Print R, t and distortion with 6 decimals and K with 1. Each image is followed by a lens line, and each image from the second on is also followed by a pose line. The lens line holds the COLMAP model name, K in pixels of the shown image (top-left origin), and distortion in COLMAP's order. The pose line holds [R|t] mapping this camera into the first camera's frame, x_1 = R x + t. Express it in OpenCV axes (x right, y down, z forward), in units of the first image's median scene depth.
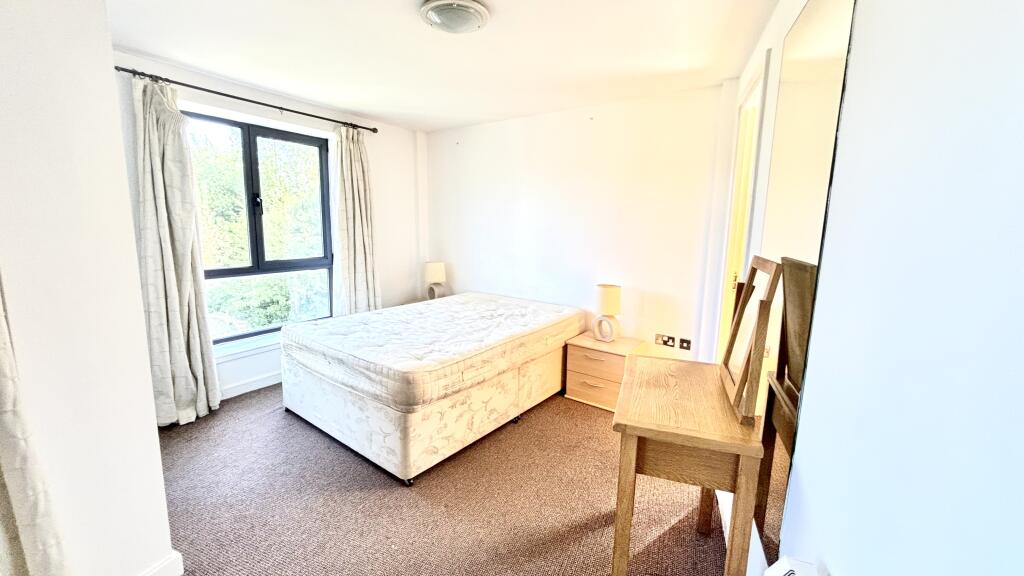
lens RADIAL K [[416.7, 0, 509.8], [0, 416.7, 287.1], [0, 0, 1]] dist [0.000732, -0.000135]
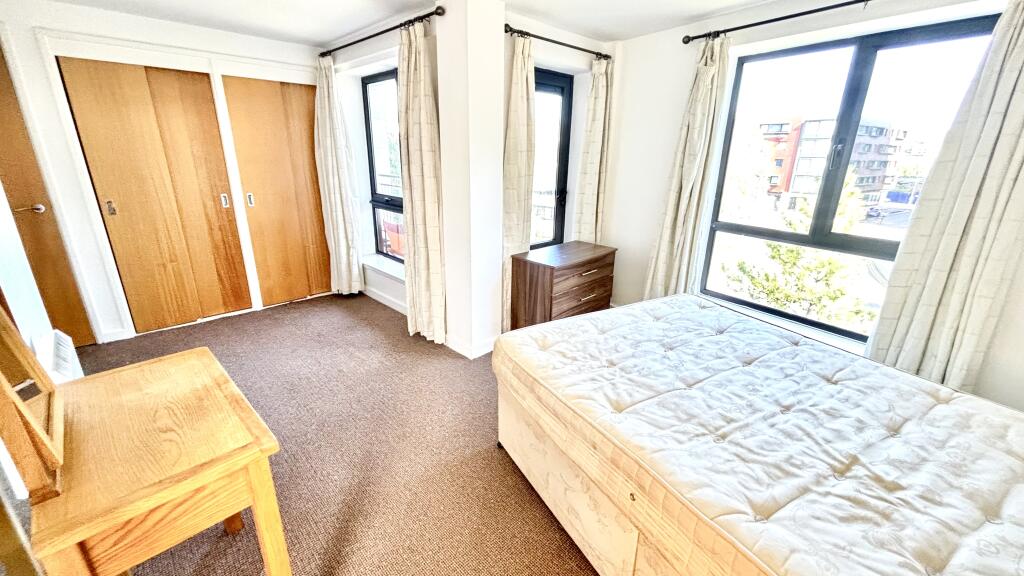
lens RADIAL K [[414.8, 0, 512.0], [0, 414.8, 288.0], [0, 0, 1]] dist [-0.014158, 0.007970]
pose [[-0.412995, 0.265733, -0.871103, 0.325301], [-0.169920, 0.917208, 0.360357, -0.145548], [0.894742, 0.296843, -0.333649, 0.792310]]
